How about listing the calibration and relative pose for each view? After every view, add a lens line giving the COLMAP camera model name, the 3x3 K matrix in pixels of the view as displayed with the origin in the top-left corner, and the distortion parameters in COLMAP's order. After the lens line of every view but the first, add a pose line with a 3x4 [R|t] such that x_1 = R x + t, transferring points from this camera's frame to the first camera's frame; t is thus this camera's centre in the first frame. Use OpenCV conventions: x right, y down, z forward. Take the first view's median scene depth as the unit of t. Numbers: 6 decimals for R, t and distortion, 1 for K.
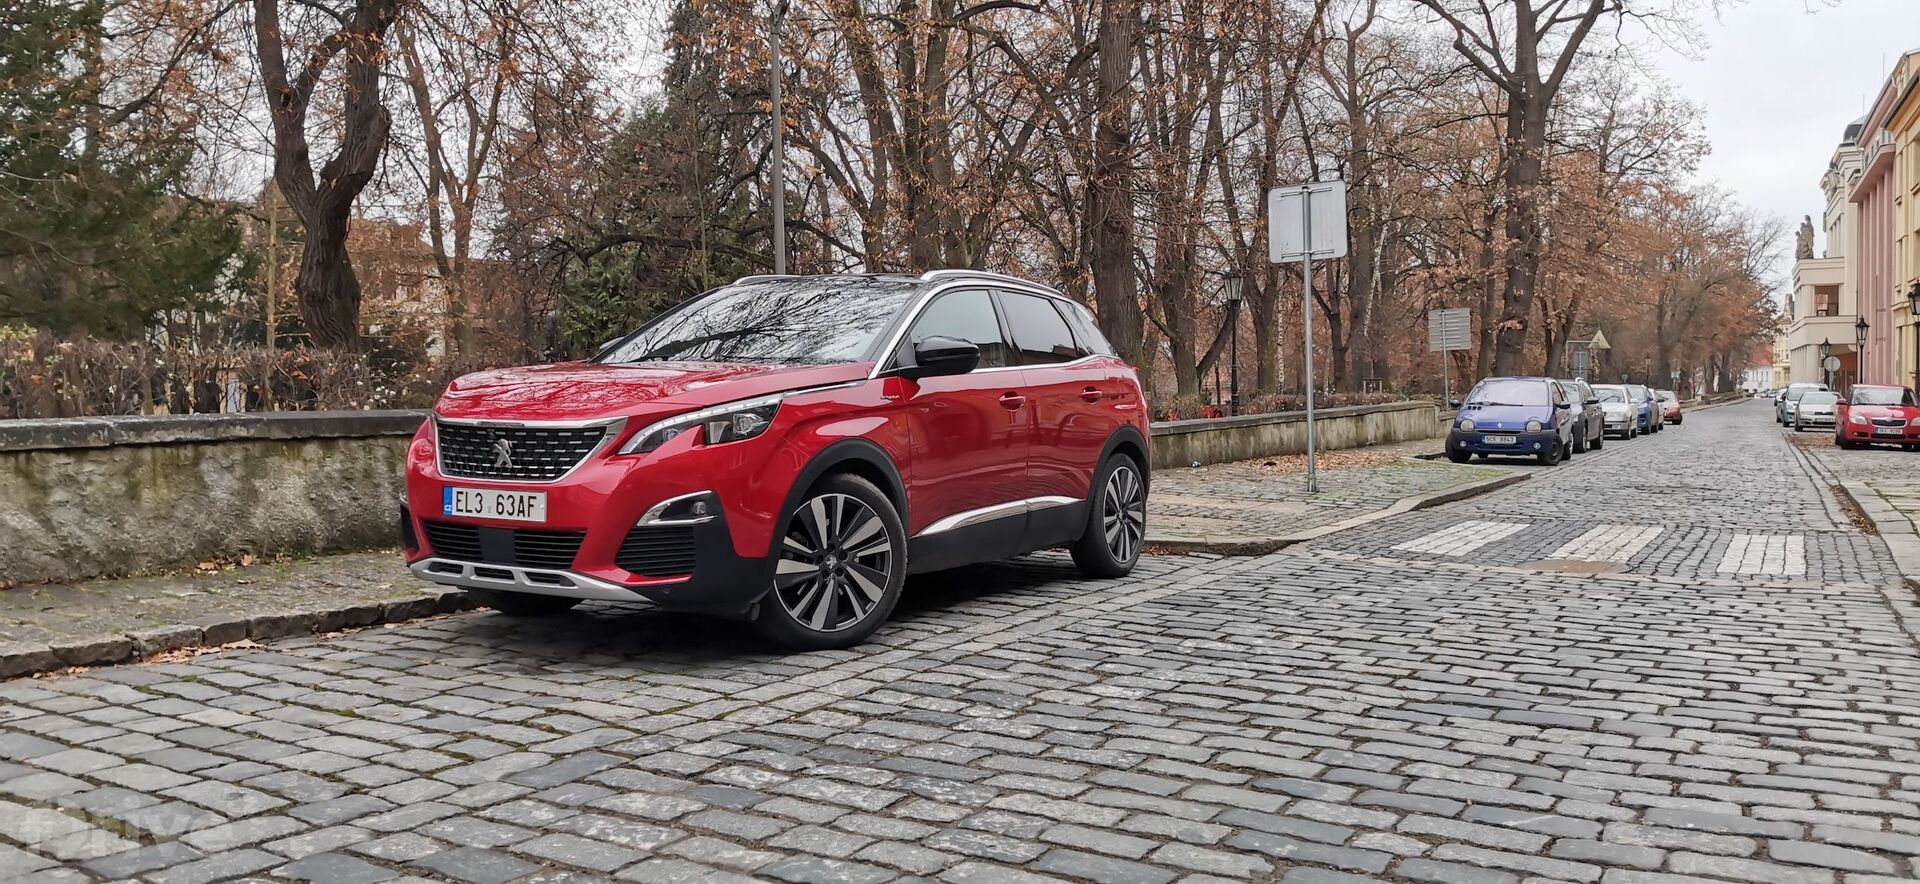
lens RADIAL K [[1448.7, 0, 981.2], [0, 1448.7, 441.1], [0, 0, 1]] dist [0.070803, -0.178769]
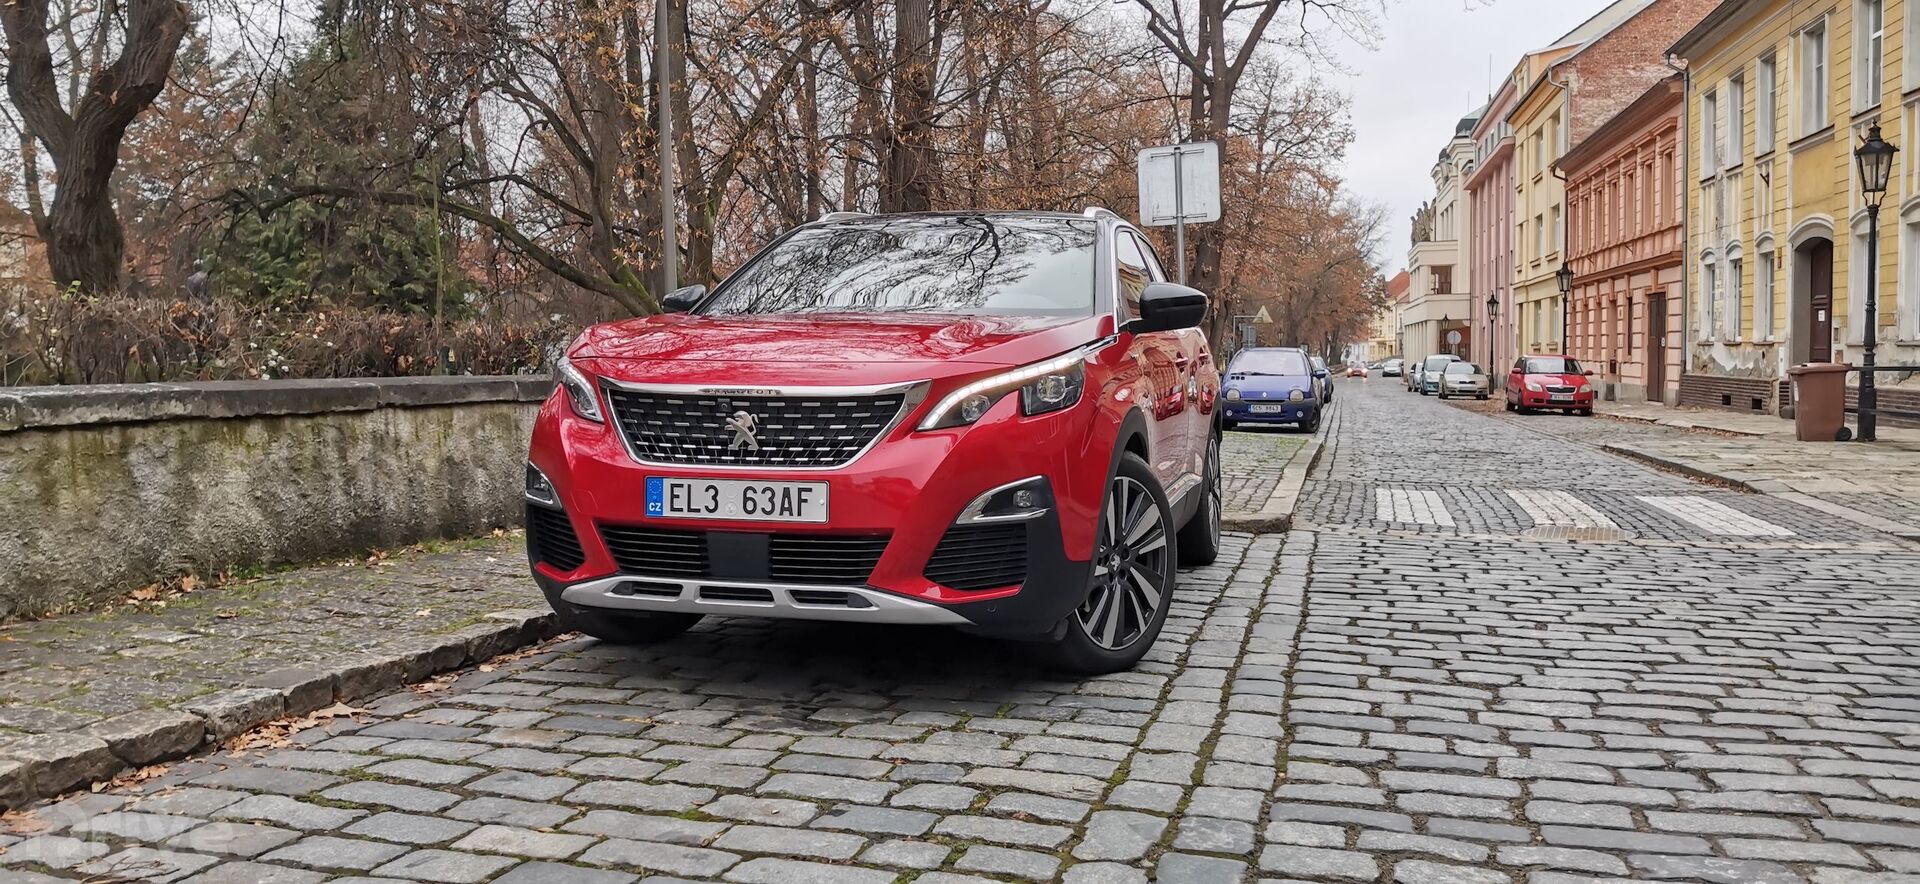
lens RADIAL K [[1448.7, 0, 981.2], [0, 1448.7, 441.1], [0, 0, 1]] dist [0.070803, -0.178769]
pose [[0.969680, -0.015628, 0.243877, -0.301416], [0.011332, 0.999755, 0.019009, 0.000752], [-0.244115, -0.015669, 0.969620, 0.200218]]
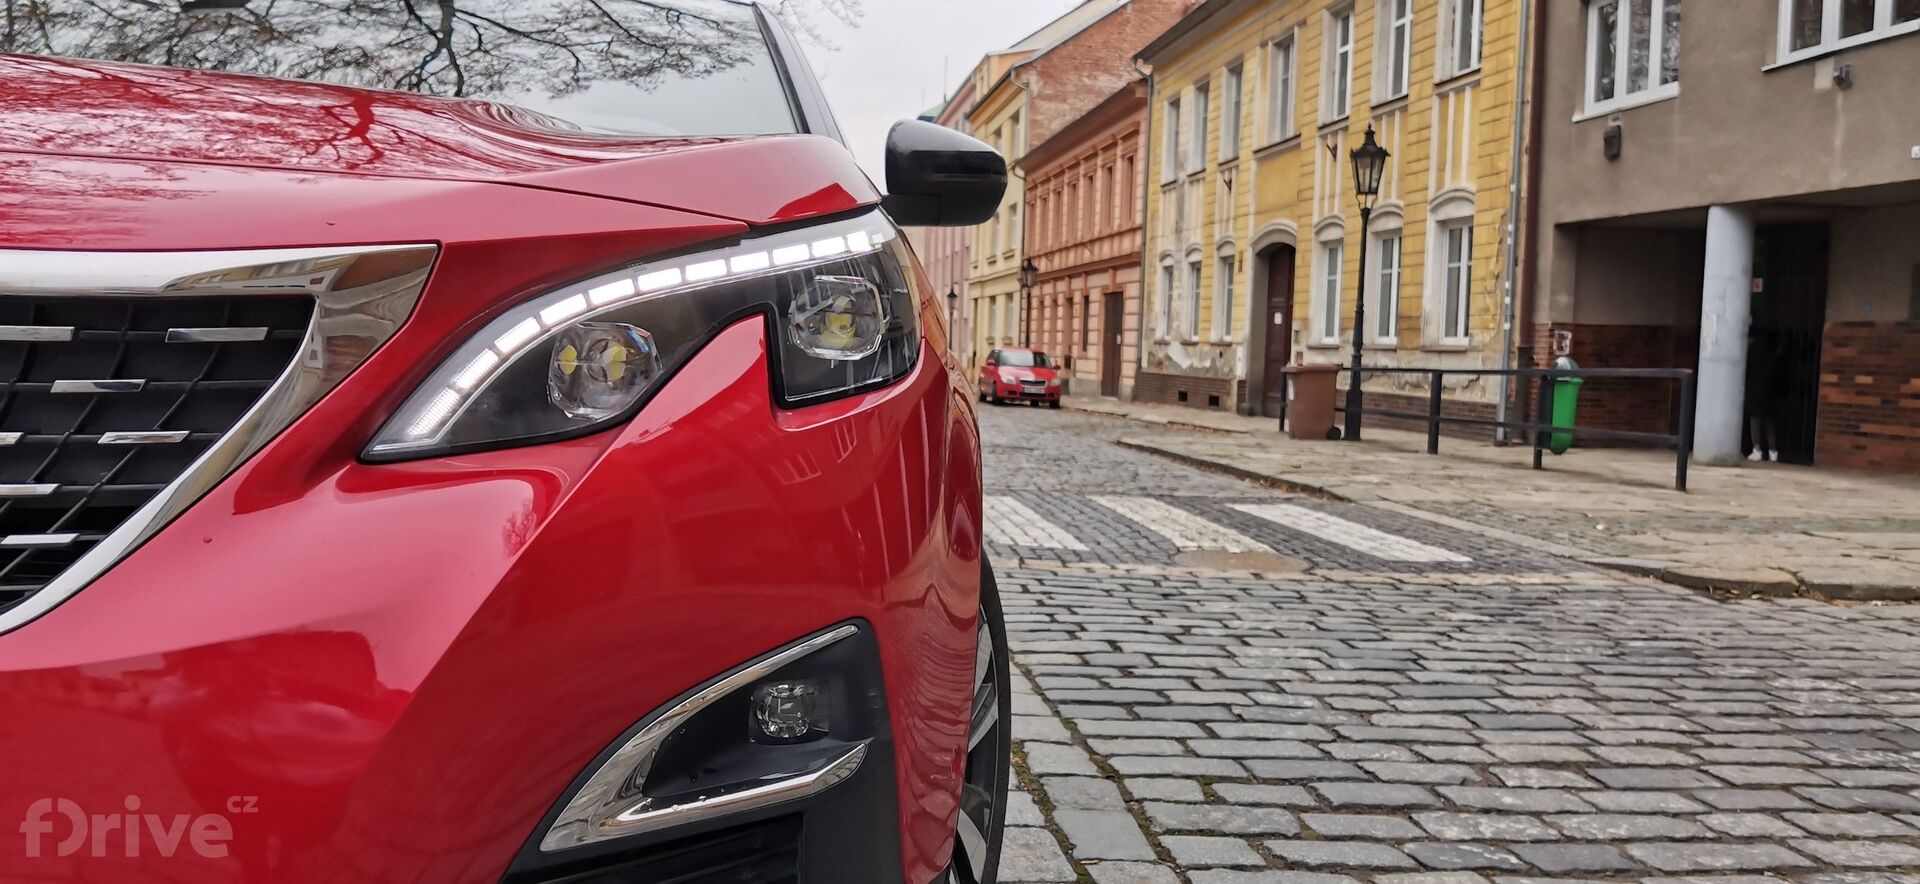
lens RADIAL K [[1448.7, 0, 981.2], [0, 1448.7, 441.1], [0, 0, 1]] dist [0.070803, -0.178769]
pose [[0.812417, -0.006923, 0.583035, -0.220925], [-0.012365, 0.999500, 0.029098, 0.001037], [-0.582945, -0.030849, 0.811926, 0.609385]]
